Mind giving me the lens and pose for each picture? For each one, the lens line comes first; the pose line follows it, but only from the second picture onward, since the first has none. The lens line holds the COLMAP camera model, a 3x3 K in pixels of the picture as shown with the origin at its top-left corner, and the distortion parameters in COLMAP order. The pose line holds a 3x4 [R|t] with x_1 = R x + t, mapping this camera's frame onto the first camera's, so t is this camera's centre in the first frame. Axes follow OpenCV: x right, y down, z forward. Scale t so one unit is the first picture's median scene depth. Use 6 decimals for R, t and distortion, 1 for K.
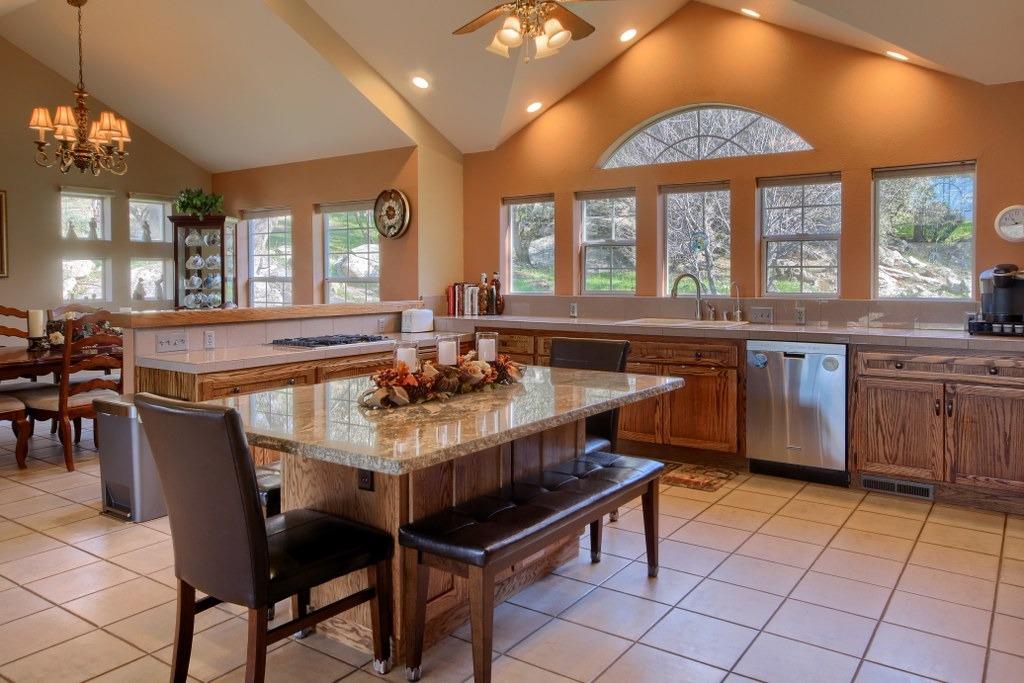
lens RADIAL K [[719.2, 0, 524.6], [0, 719.2, 291.8], [0, 0, 1]] dist [0.006055, 0.010296]
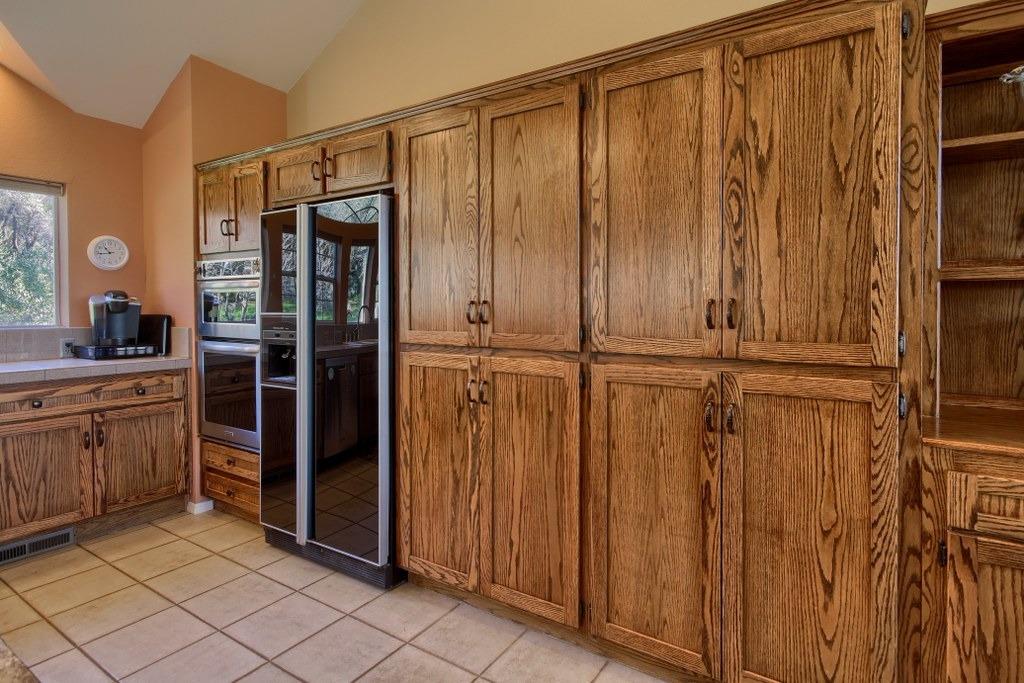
lens RADIAL K [[546.8, 0, 508.8], [0, 546.8, 309.7], [0, 0, 1]] dist [0.004439, 0.000147]
pose [[-0.013295, -0.006122, 0.999893, -0.098535], [0.022554, 0.999725, 0.006421, -0.001515], [-0.999657, 0.022637, -0.013153, 0.302536]]
